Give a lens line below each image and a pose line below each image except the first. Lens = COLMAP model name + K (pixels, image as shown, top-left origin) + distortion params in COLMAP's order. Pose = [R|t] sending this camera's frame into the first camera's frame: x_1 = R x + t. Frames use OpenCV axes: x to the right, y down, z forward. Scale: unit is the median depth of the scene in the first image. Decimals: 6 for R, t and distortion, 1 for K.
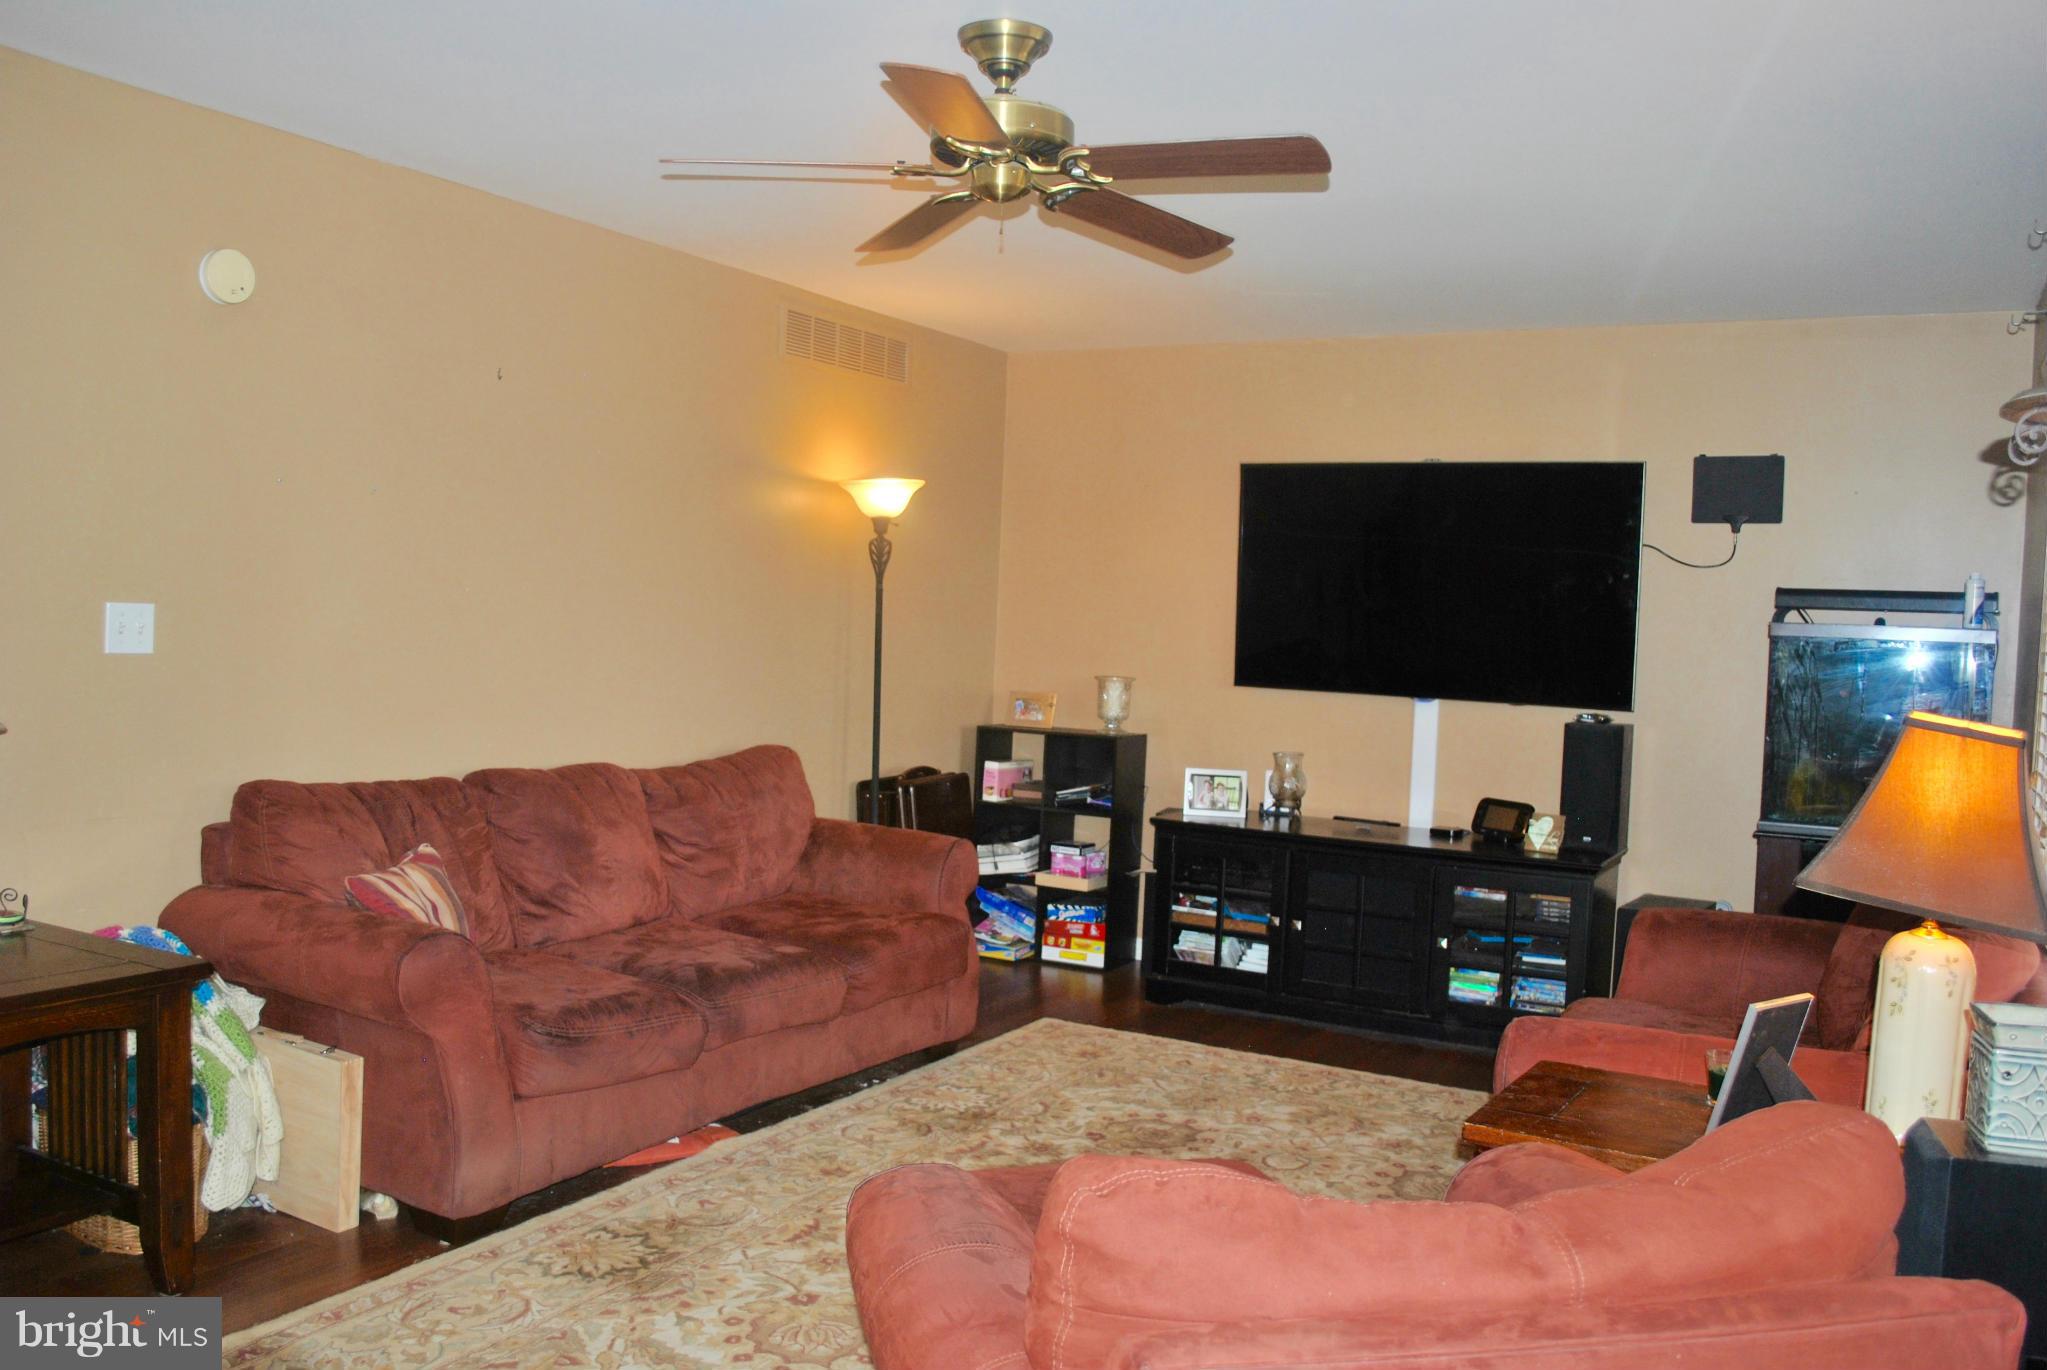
lens RADIAL K [[1757.3, 0, 1023.5], [0, 1757.3, 685.0], [0, 0, 1]] dist [-0.031756, -0.004033]
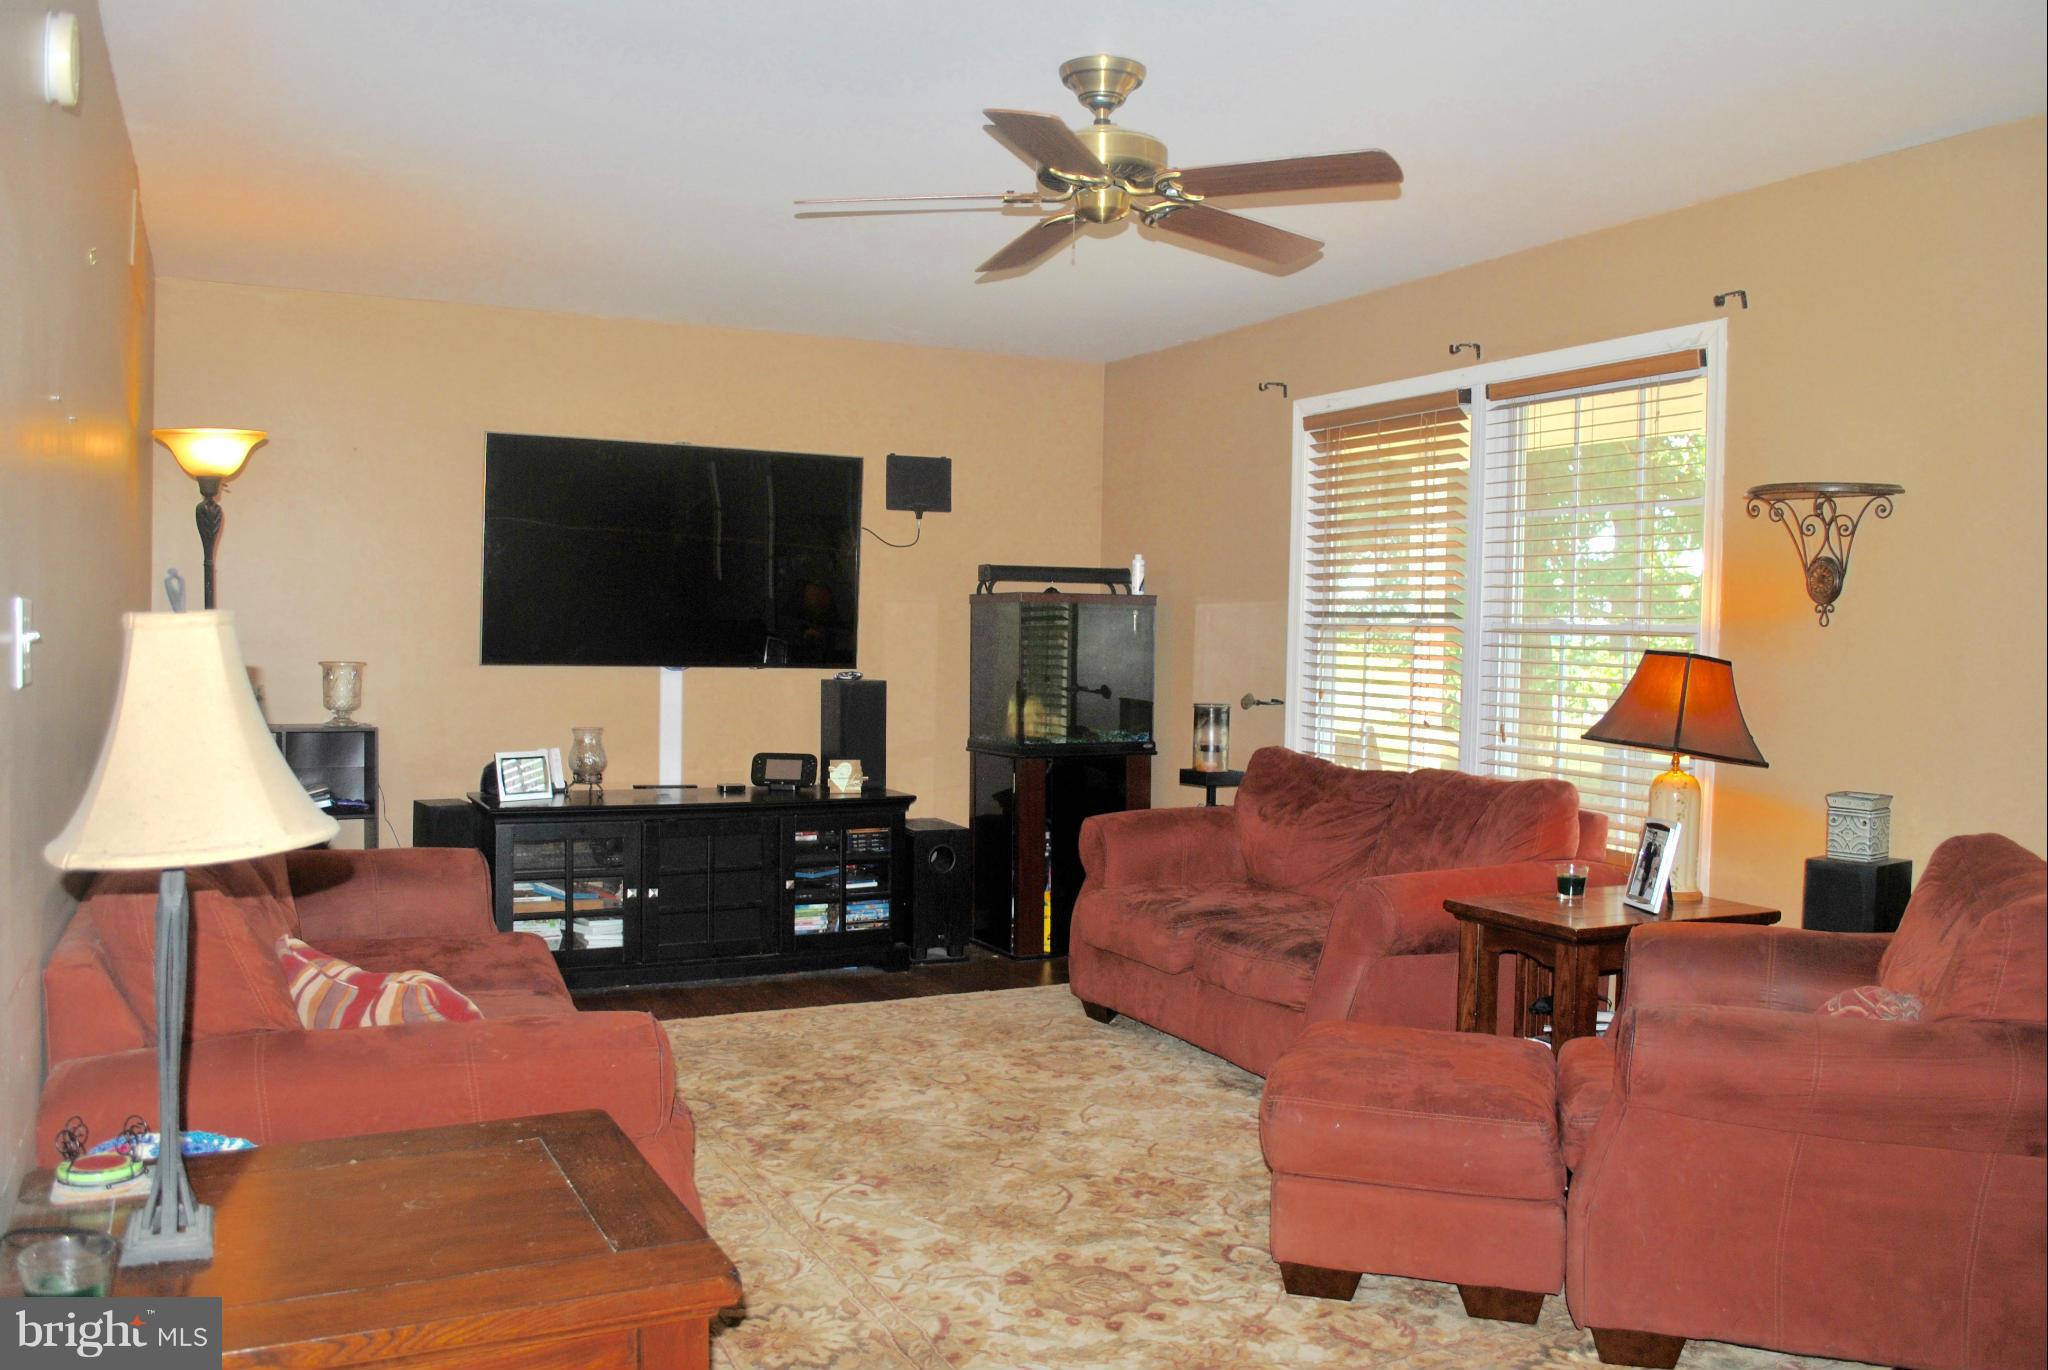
lens RADIAL K [[1718.3, 0, 1024.0], [0, 1718.3, 685.0], [0, 0, 1]] dist [-0.003647, -0.000412]
pose [[0.545359, -0.060776, 0.835996, -0.577754], [0.037904, 0.998136, 0.047837, -0.025462], [-0.837345, 0.005599, 0.546646, 0.277804]]
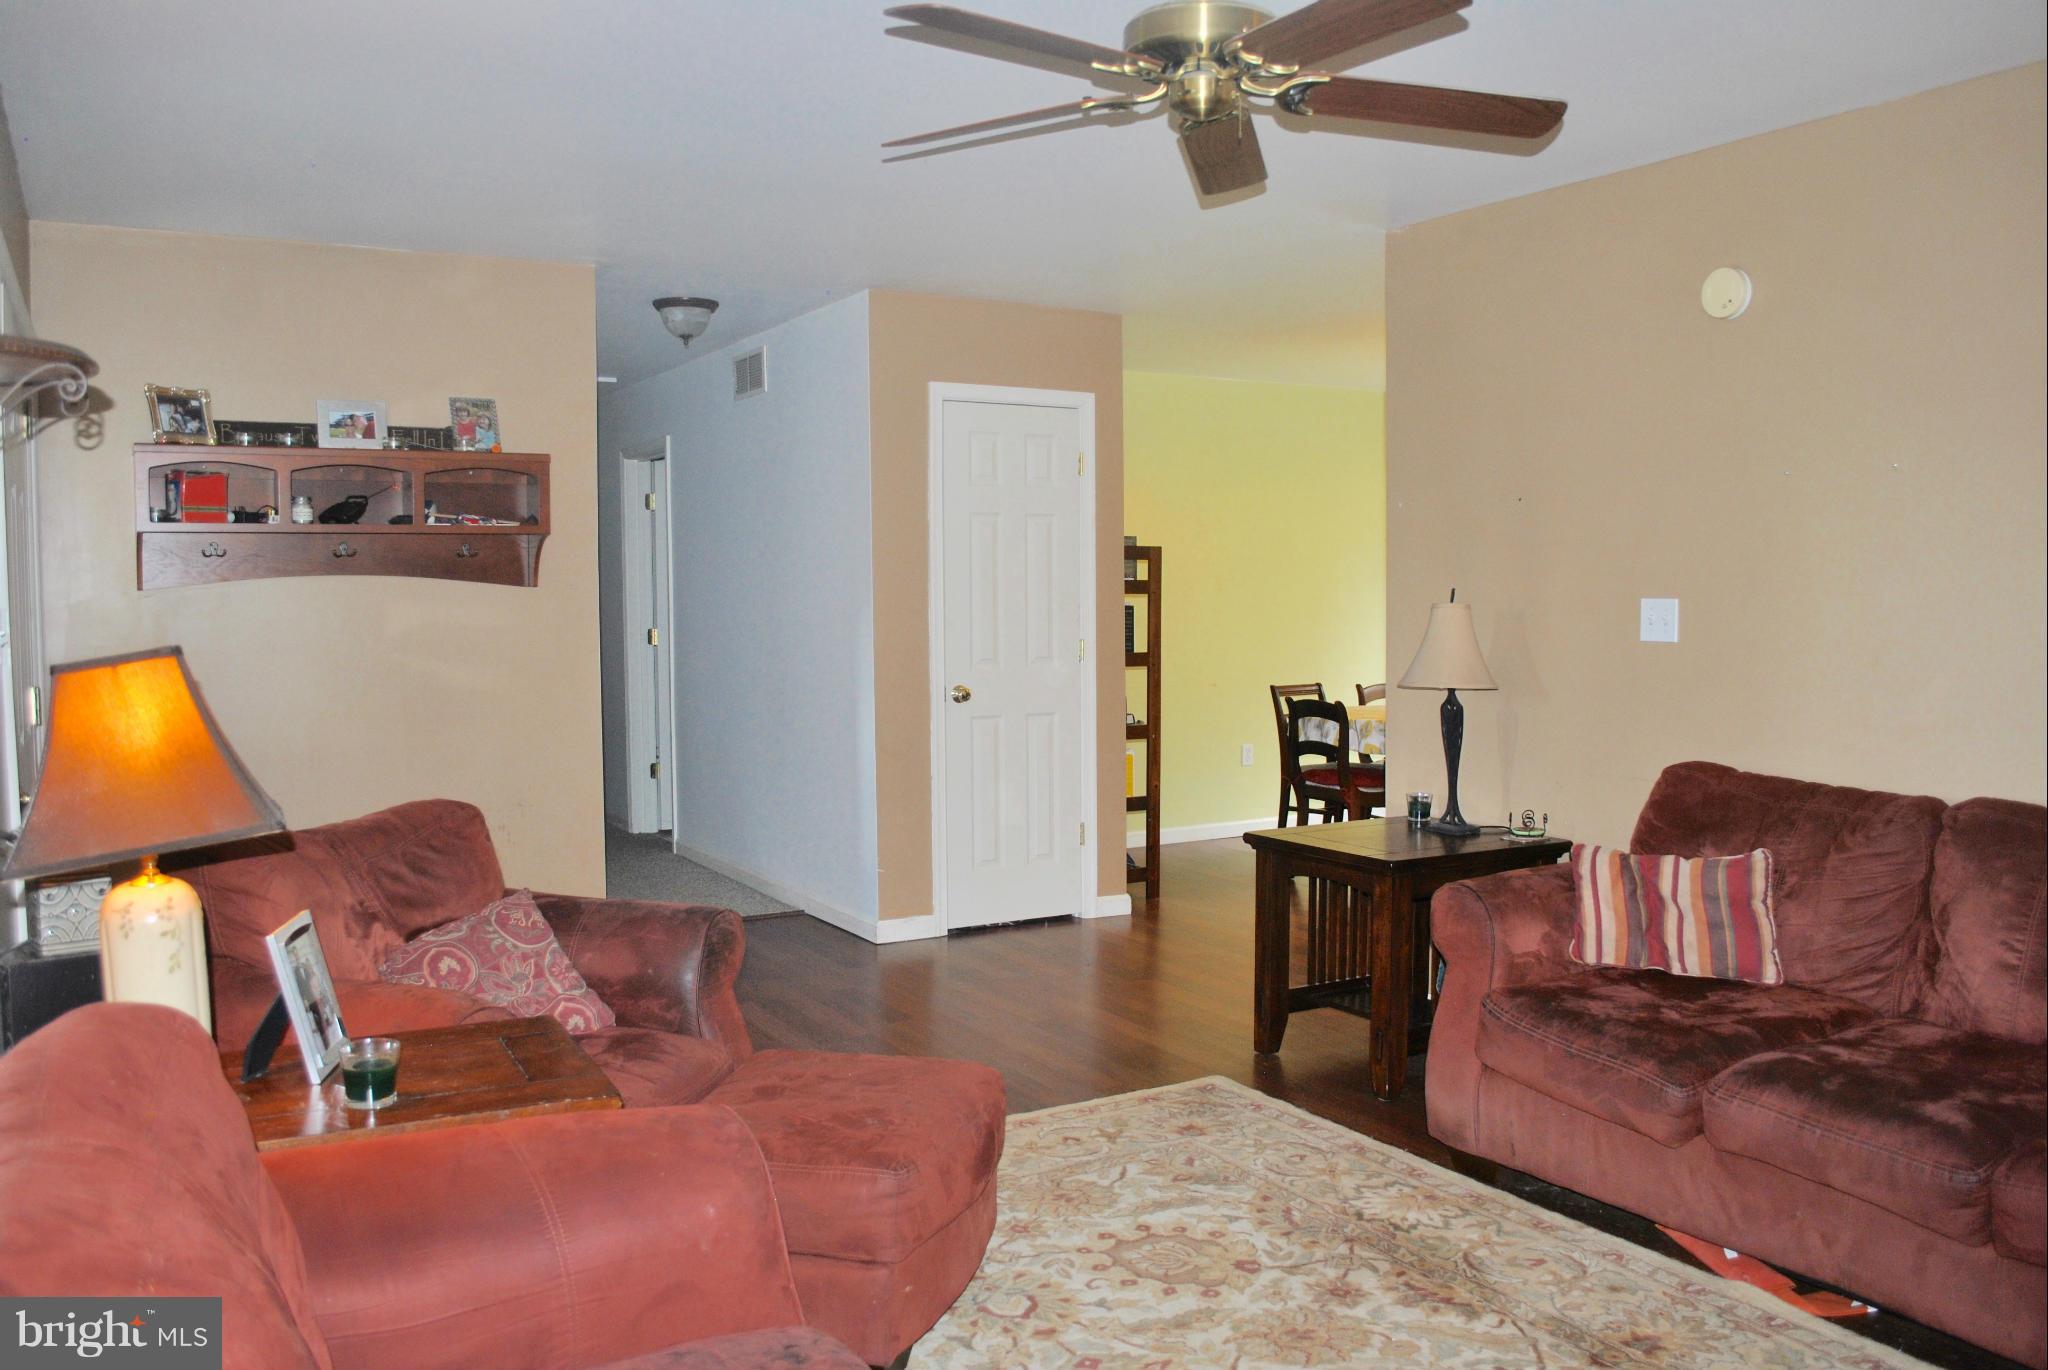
lens RADIAL K [[1758.1, 0, 1024.0], [0, 1758.1, 685.0], [0, 0, 1]] dist [-0.031756, -0.004033]
pose [[-0.497510, 0.012906, -0.867362, 0.495928], [-0.053713, 0.997512, 0.045652, -0.013970], [0.865794, 0.069301, -0.495579, 0.840933]]
